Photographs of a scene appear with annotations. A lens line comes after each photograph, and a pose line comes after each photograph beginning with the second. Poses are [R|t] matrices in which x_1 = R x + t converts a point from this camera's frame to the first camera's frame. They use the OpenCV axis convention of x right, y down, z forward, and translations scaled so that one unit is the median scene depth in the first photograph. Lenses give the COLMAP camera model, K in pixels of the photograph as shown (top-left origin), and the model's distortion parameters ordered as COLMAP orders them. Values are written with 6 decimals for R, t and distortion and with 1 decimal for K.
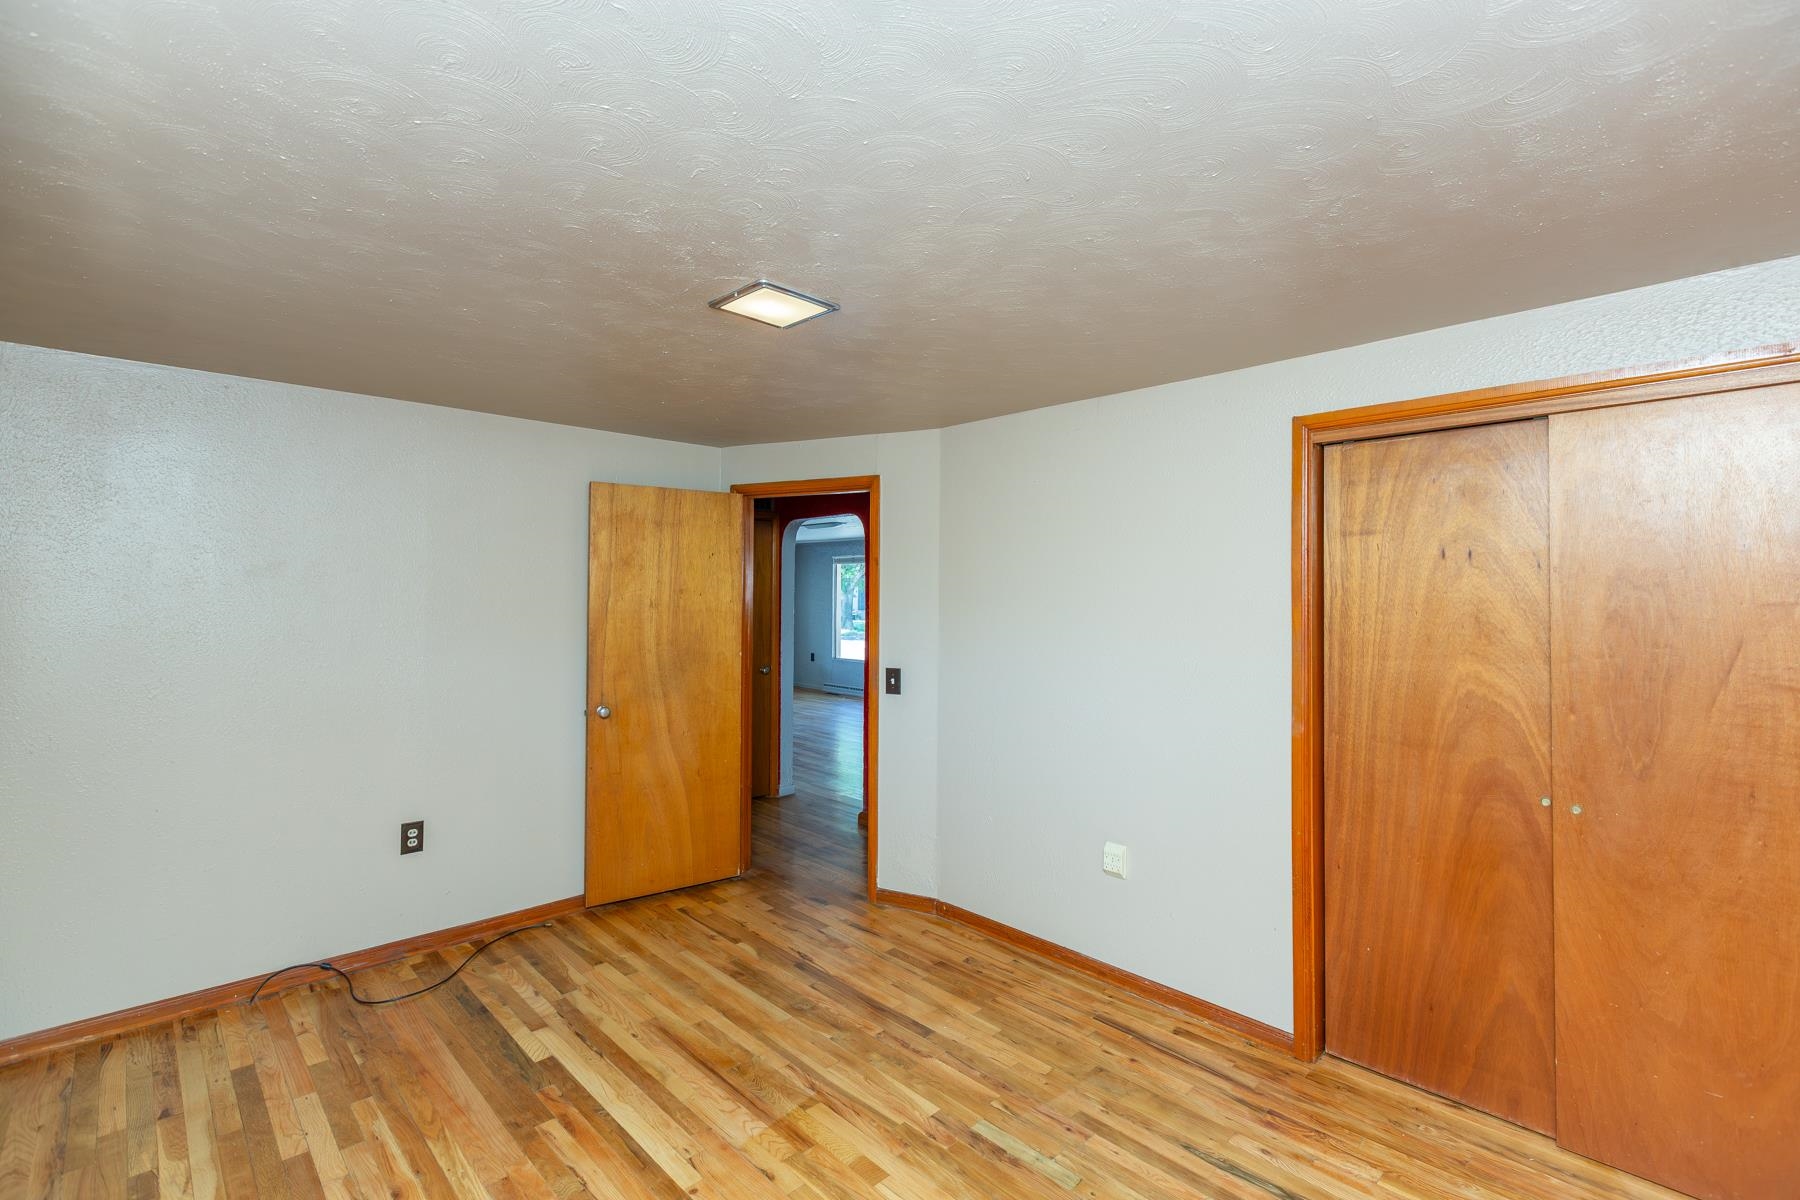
lens RADIAL K [[807.3, 0, 898.1], [0, 807.3, 588.4], [0, 0, 1]] dist [-0.000139, -0.000024]
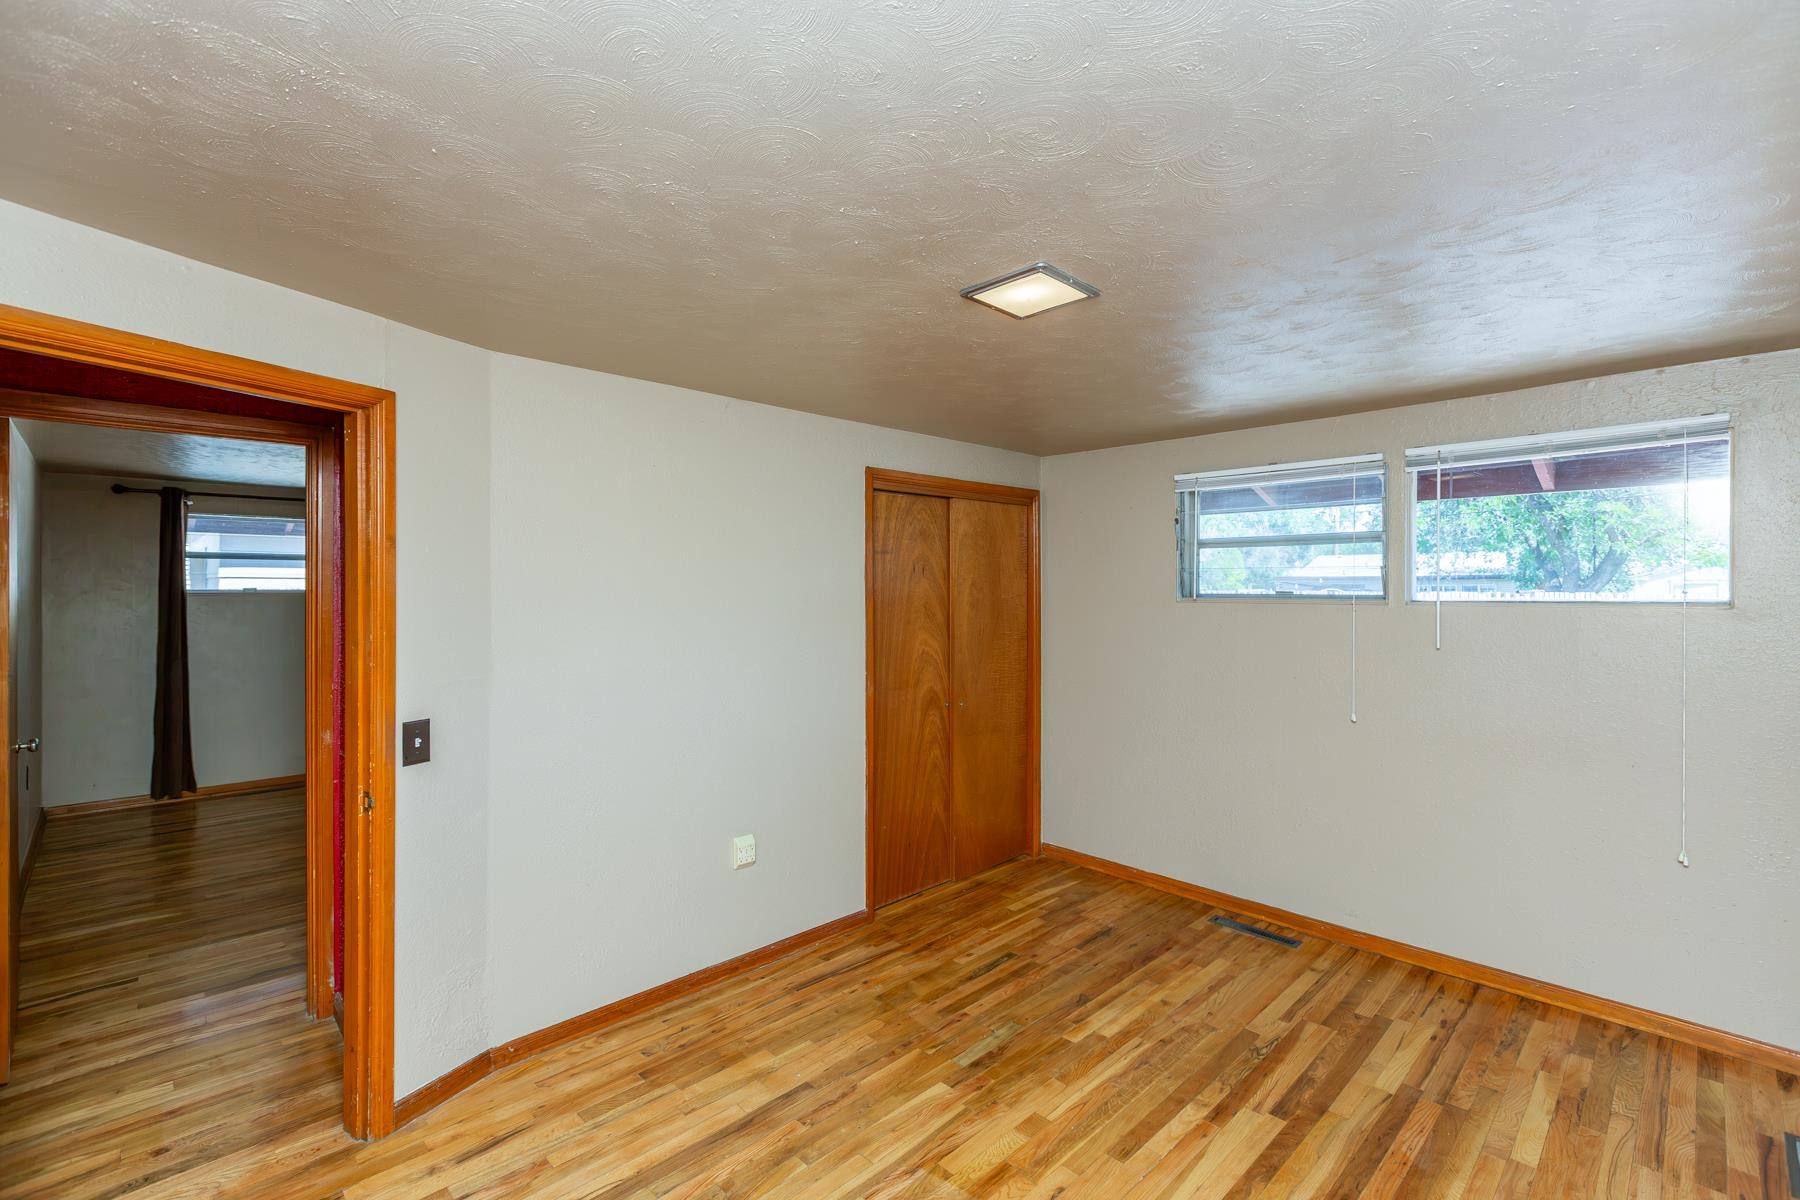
lens RADIAL K [[807.3, 0, 898.1], [0, 807.3, 588.4], [0, 0, 1]] dist [-0.000139, -0.000024]
pose [[-0.010946, -0.003477, 0.999934, -0.878357], [-0.008014, 0.999962, 0.003390, -0.006521], [-0.999908, -0.007977, -0.010974, 0.936127]]
